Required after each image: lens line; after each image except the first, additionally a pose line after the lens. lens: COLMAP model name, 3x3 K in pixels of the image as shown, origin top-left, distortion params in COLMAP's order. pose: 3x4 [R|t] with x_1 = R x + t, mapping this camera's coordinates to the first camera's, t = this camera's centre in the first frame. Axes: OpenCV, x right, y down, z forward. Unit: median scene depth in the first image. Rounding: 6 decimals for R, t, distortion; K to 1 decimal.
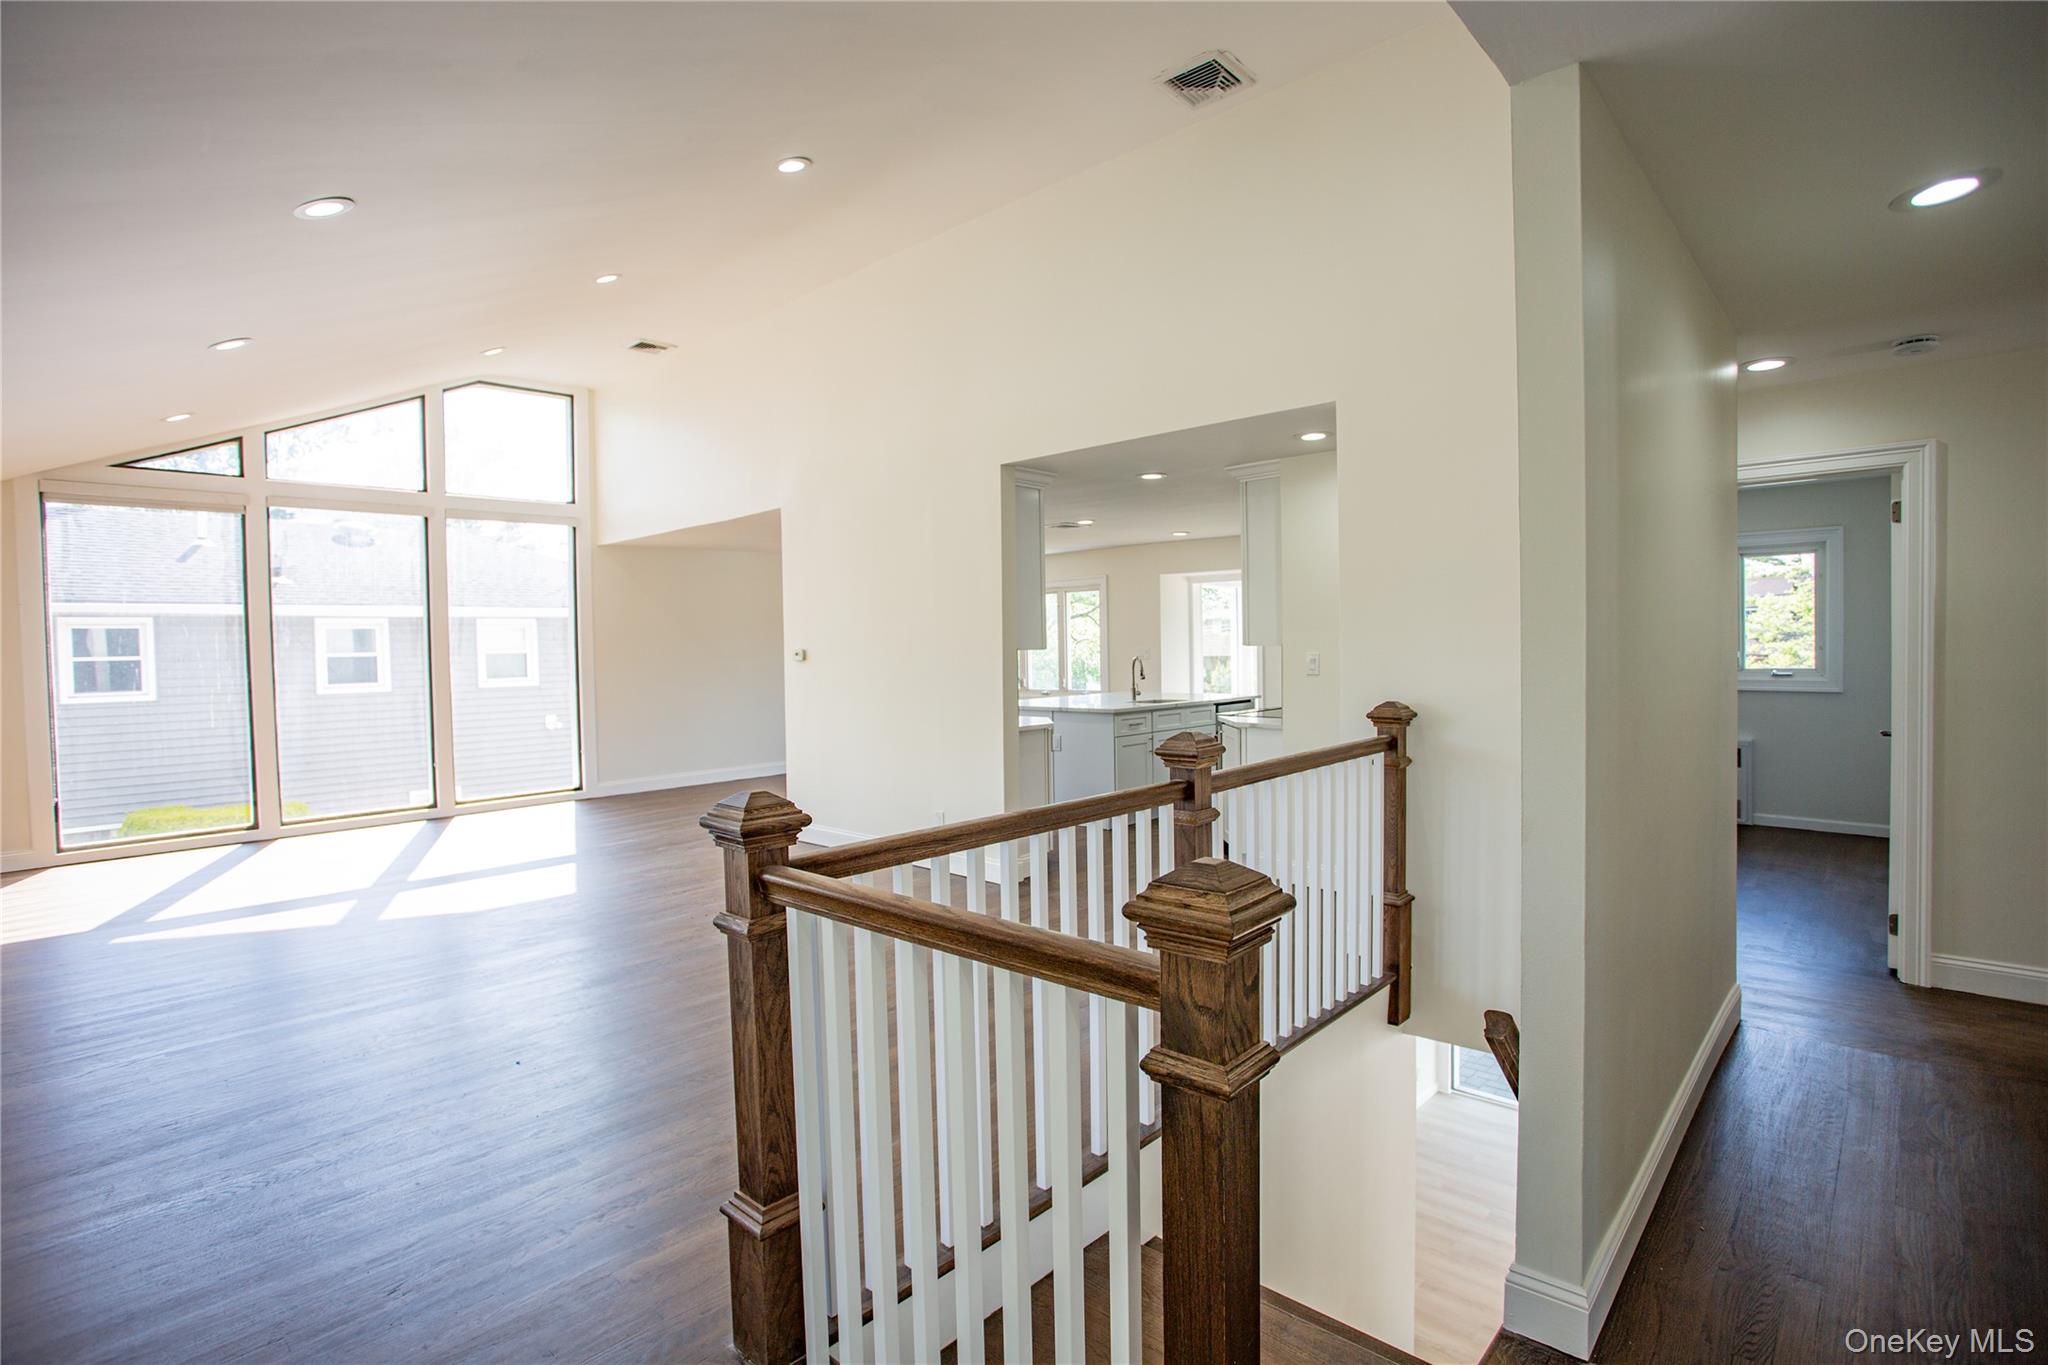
lens RADIAL K [[995.6, 0, 1022.8], [0, 995.6, 672.4], [0, 0, 1]] dist [-0.071400, 0.031702]
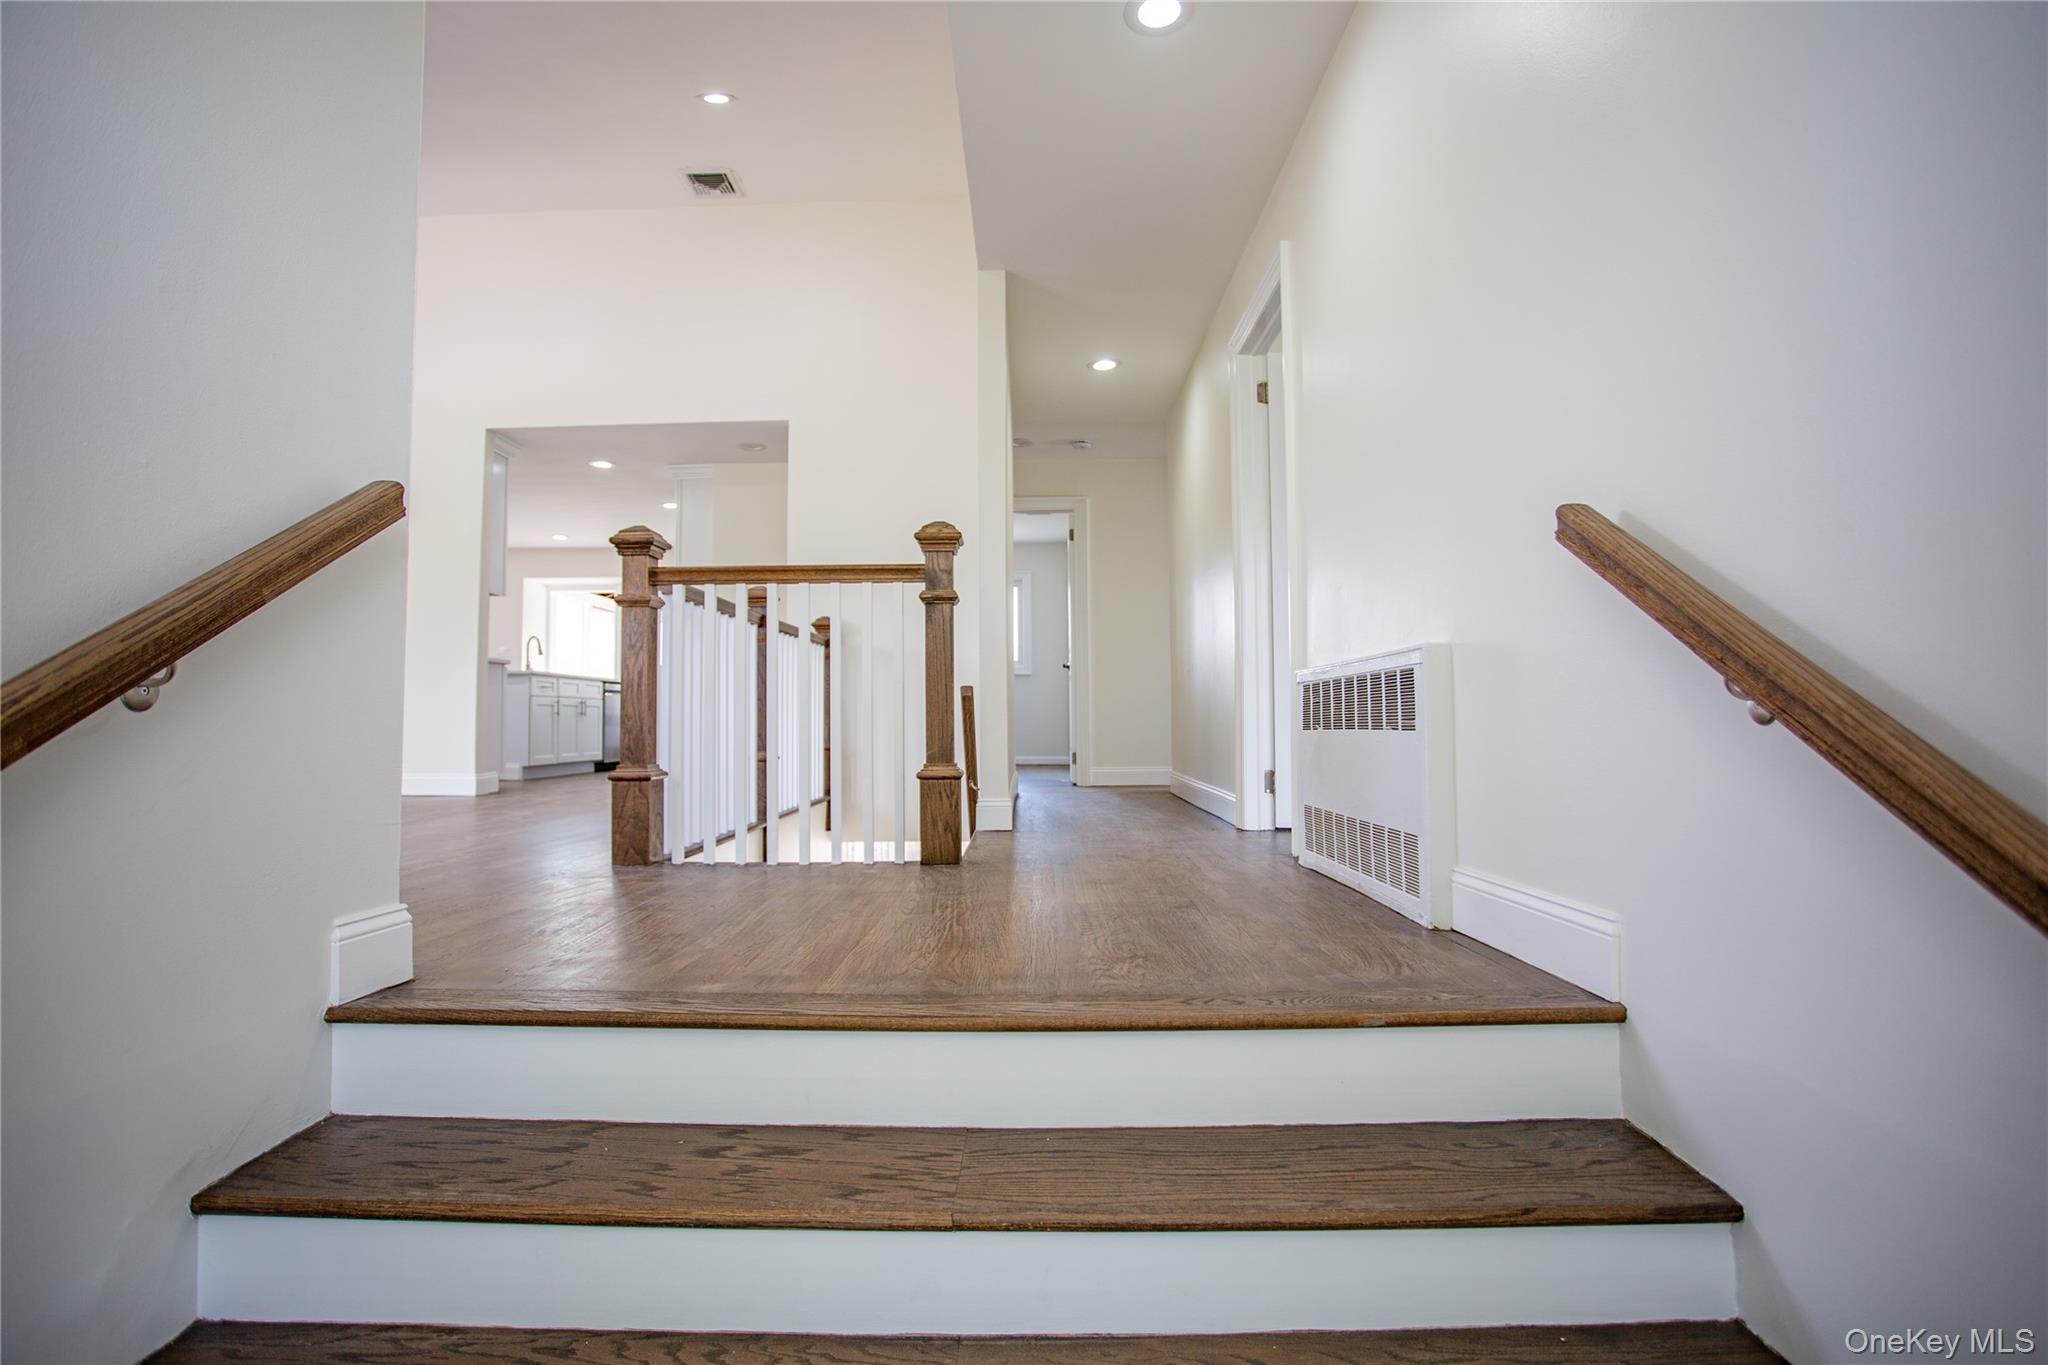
lens RADIAL K [[995.6, 0, 1022.8], [0, 995.6, 672.4], [0, 0, 1]] dist [-0.071400, 0.031702]
pose [[0.740899, 0.044491, 0.670141, -0.230757], [0.012857, 0.996681, -0.080385, 0.130721], [-0.671494, 0.068174, 0.737868, -0.179334]]
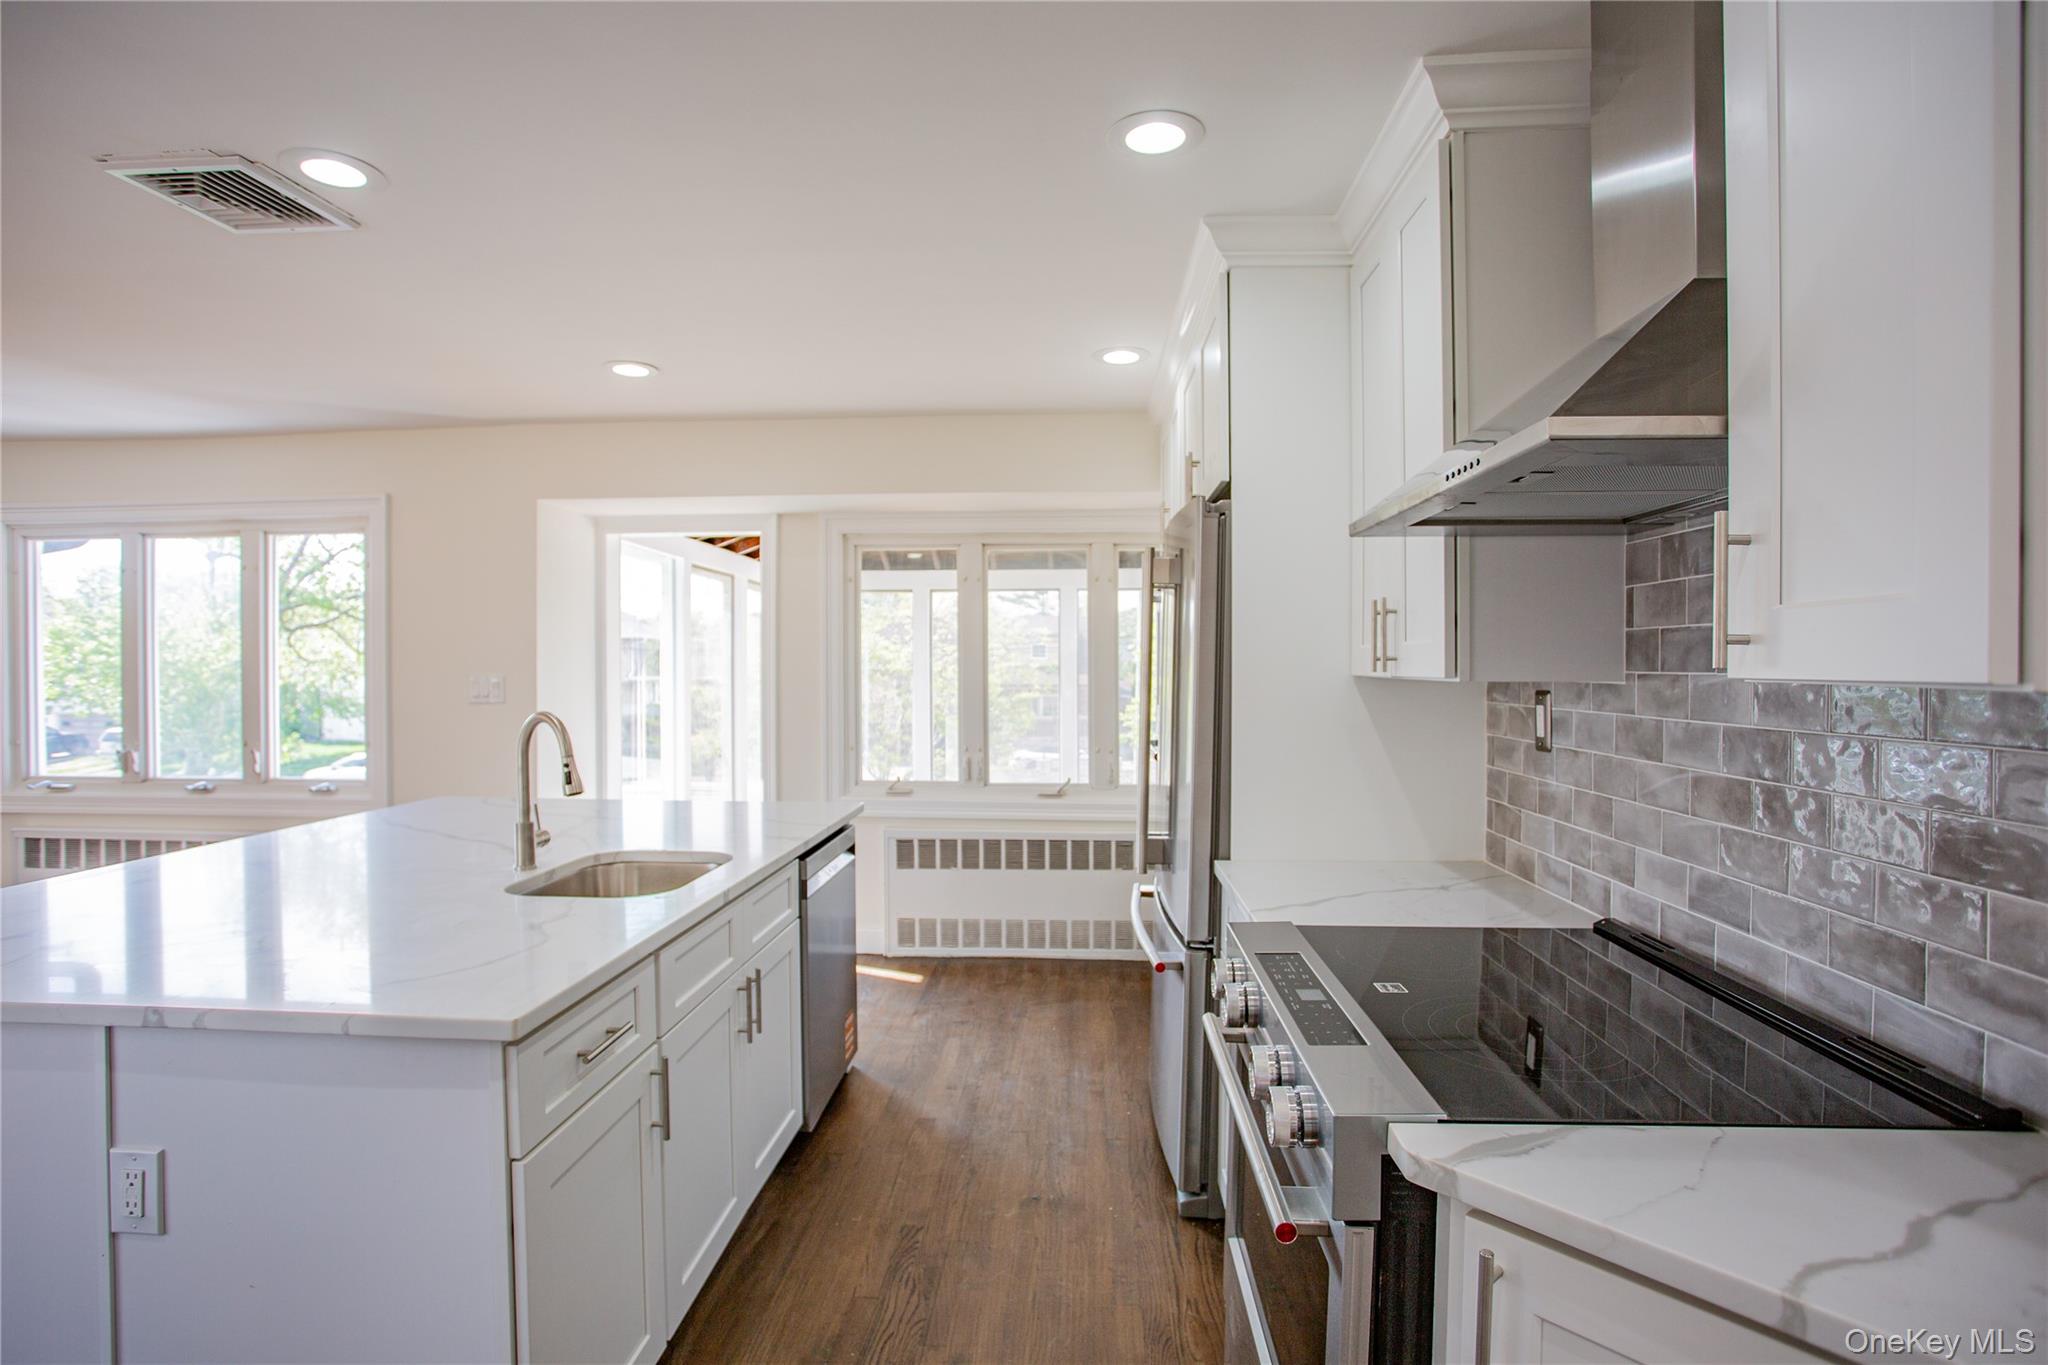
lens RADIAL K [[996.7, 0, 1022.5], [0, 996.7, 672.8], [0, 0, 1]] dist [-0.086611, 0.042269]
pose [[0.771614, 0.012020, 0.635977, 0.051788], [0.005769, 0.999648, -0.025894, -0.020555], [-0.636065, 0.023649, 0.771273, 0.786433]]
